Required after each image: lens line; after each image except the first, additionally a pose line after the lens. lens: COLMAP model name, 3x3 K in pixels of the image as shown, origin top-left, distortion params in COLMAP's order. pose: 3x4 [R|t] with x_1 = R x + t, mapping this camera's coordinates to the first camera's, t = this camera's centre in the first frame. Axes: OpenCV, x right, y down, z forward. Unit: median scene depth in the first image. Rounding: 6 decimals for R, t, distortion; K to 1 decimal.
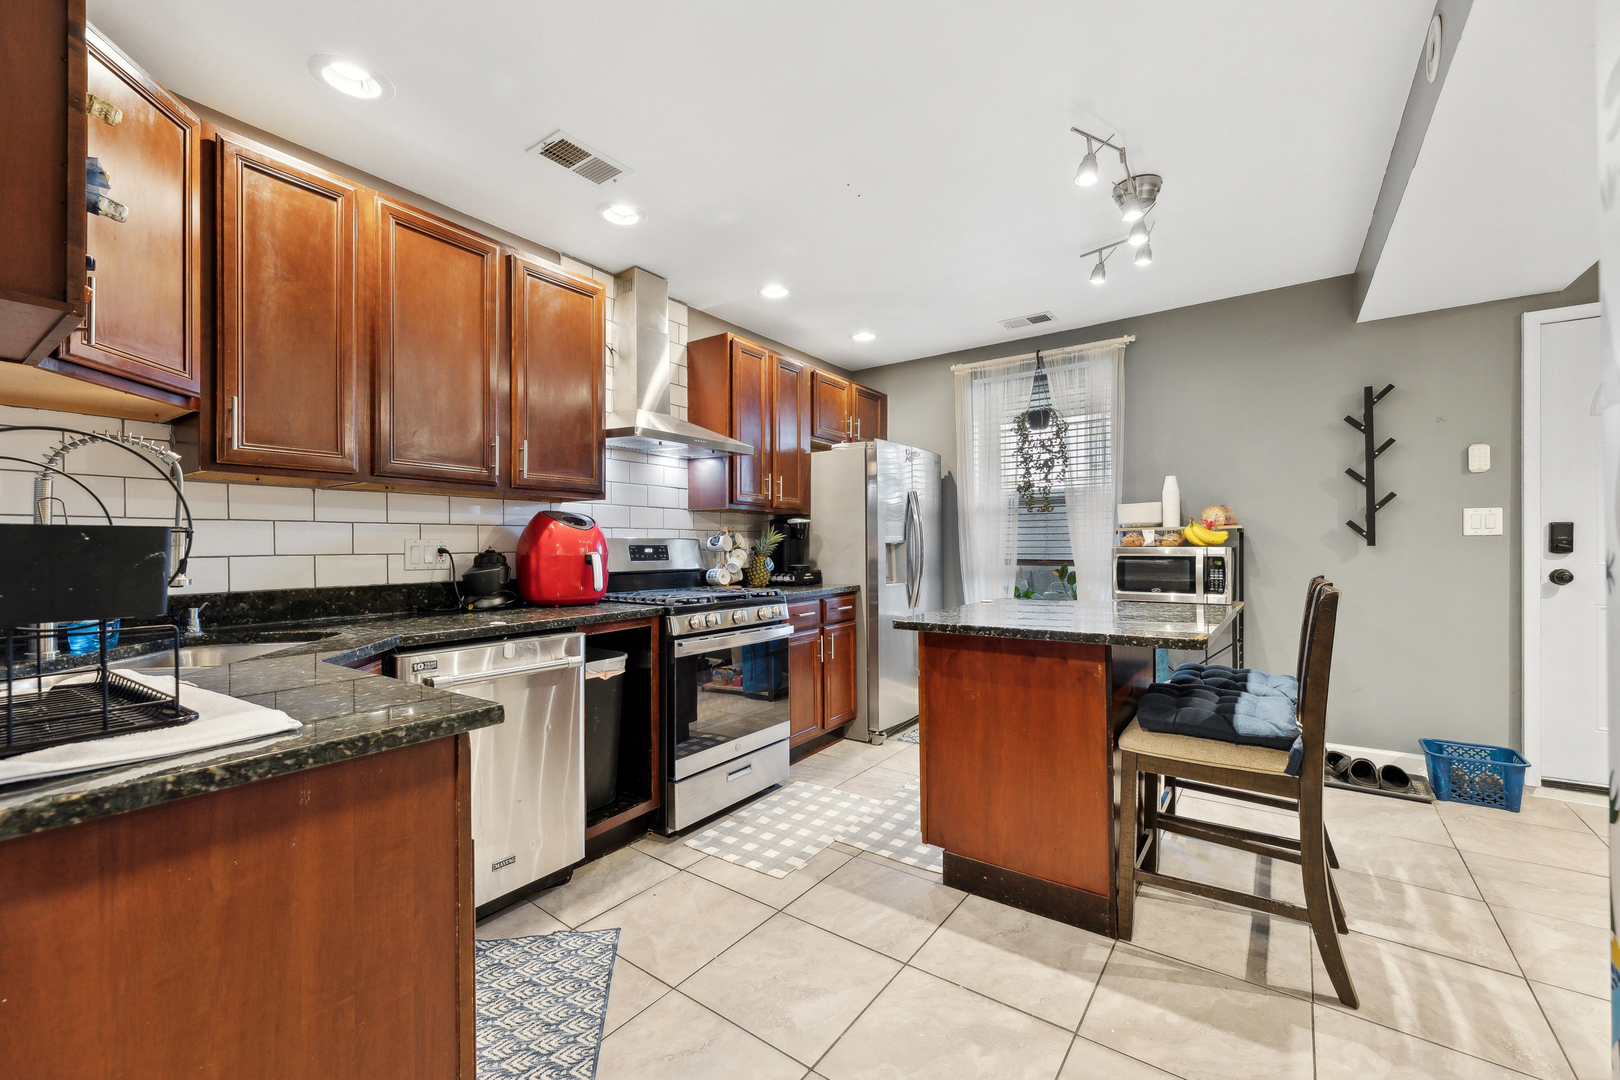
lens RADIAL K [[653.2, 0, 797.7], [0, 653.2, 539.4], [0, 0, 1]] dist [-0.002291, -0.000106]
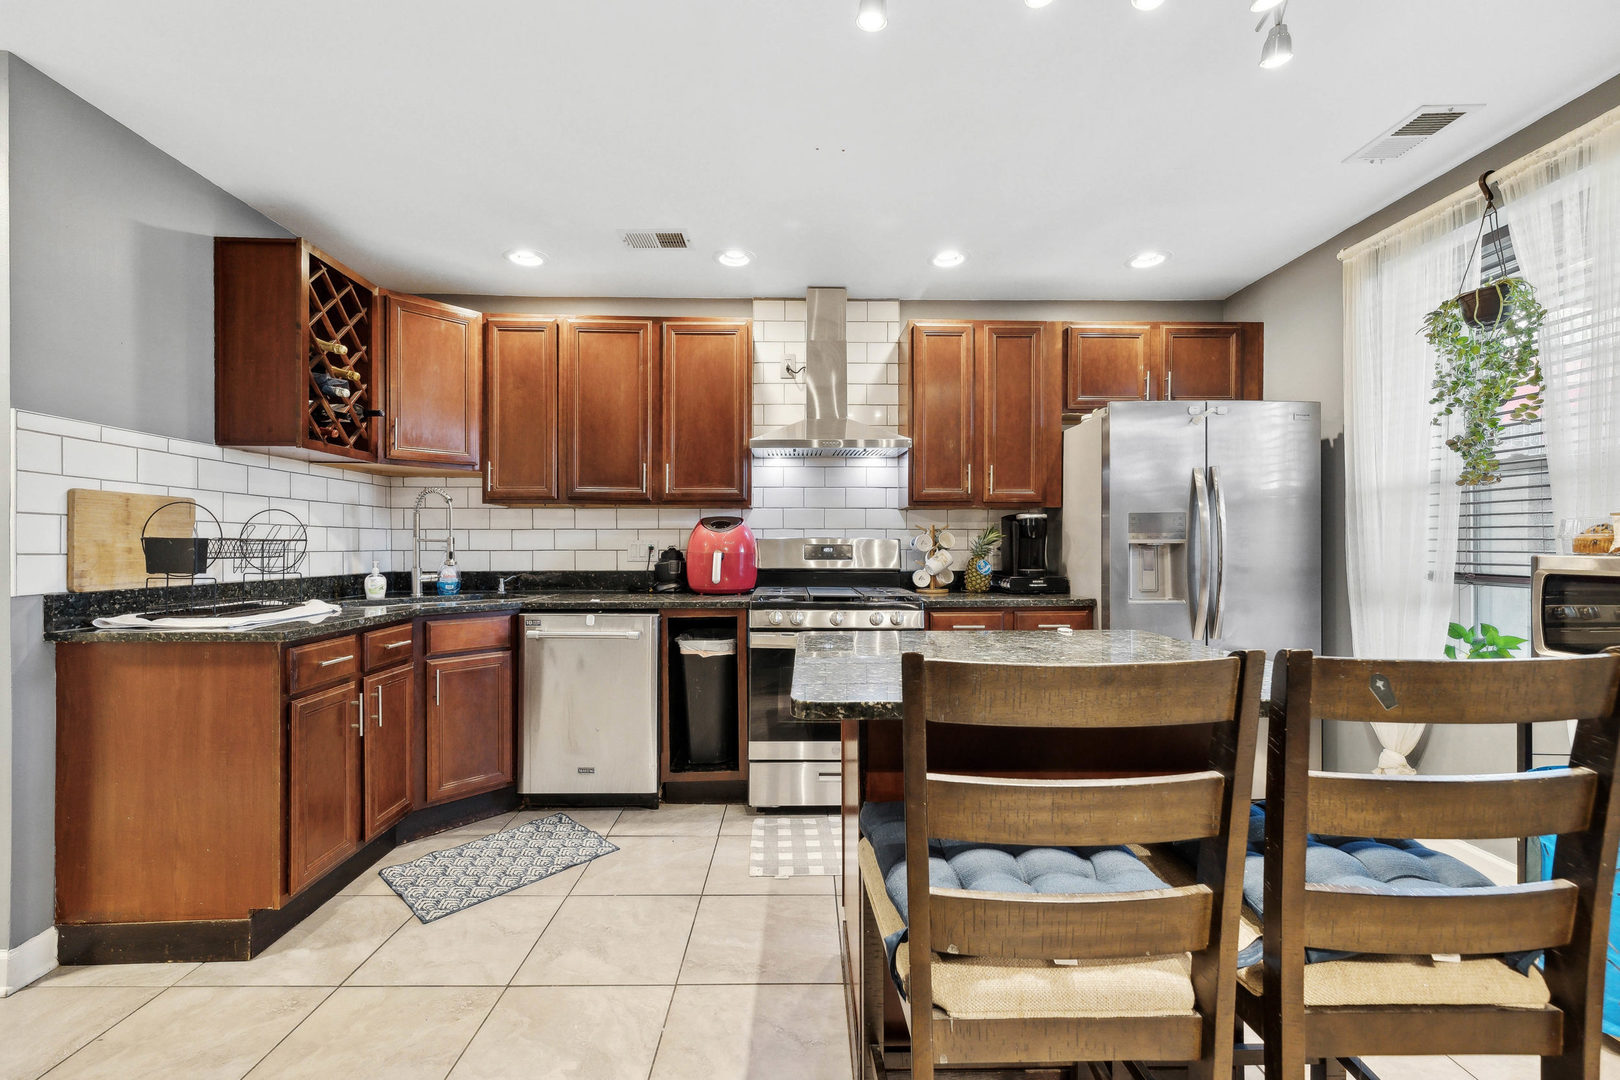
lens RADIAL K [[653.2, 0, 797.7], [0, 653.2, 539.4], [0, 0, 1]] dist [-0.002291, -0.000106]
pose [[0.599958, 0.000120, -0.800032, 0.656049], [0.004424, 0.999984, 0.003467, -0.004242], [0.800019, -0.005619, 0.599948, 0.360585]]
